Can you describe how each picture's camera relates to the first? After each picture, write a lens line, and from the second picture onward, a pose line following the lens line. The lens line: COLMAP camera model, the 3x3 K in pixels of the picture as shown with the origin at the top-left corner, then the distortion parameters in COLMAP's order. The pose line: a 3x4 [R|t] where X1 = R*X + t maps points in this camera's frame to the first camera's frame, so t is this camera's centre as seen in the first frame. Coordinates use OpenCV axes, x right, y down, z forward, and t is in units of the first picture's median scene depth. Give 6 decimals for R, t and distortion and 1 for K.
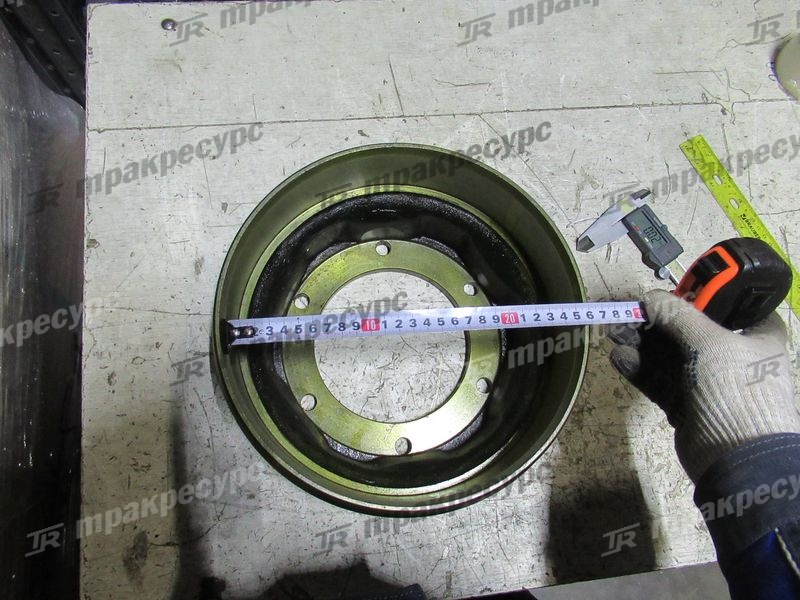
lens RADIAL K [[583.4, 0, 393.0], [0, 583.4, 297.3], [0, 0, 1]] dist [-0.006171, -0.002299]
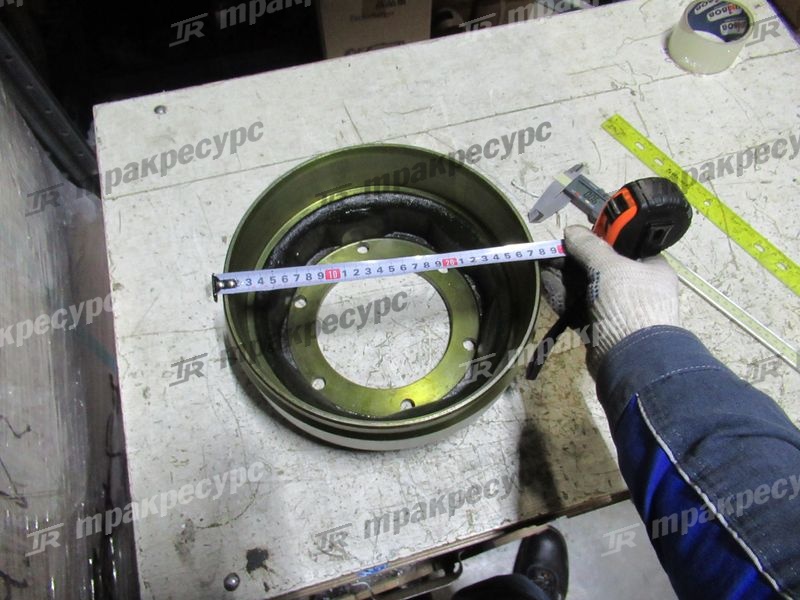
lens RADIAL K [[583.4, 0, 396.4], [0, 583.4, 299.6], [0, 0, 1]] dist [-0.006171, -0.002299]
pose [[0.982998, -0.183342, -0.010040, 0.042372], [0.179477, 0.970945, -0.158287, 0.215329], [0.038768, 0.153794, 0.987342, -0.130543]]
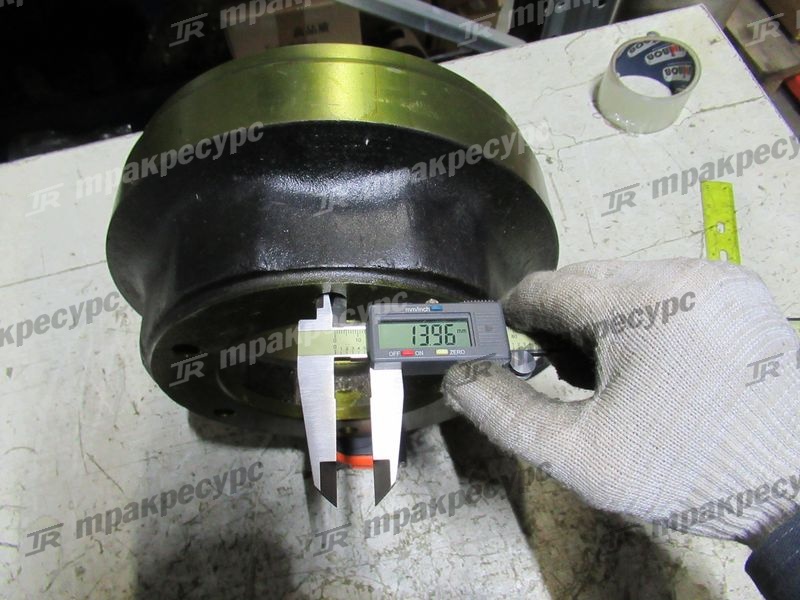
lens RADIAL K [[583.4, 0, 397.4], [0, 583.4, 301.0], [0, 0, 1]] dist [-0.006171, -0.002299]
pose [[0.979764, -0.197832, -0.030421, 0.369076], [0.190725, 0.968855, -0.157937, -0.002328], [0.060719, 0.148938, 0.986981, 0.119149]]
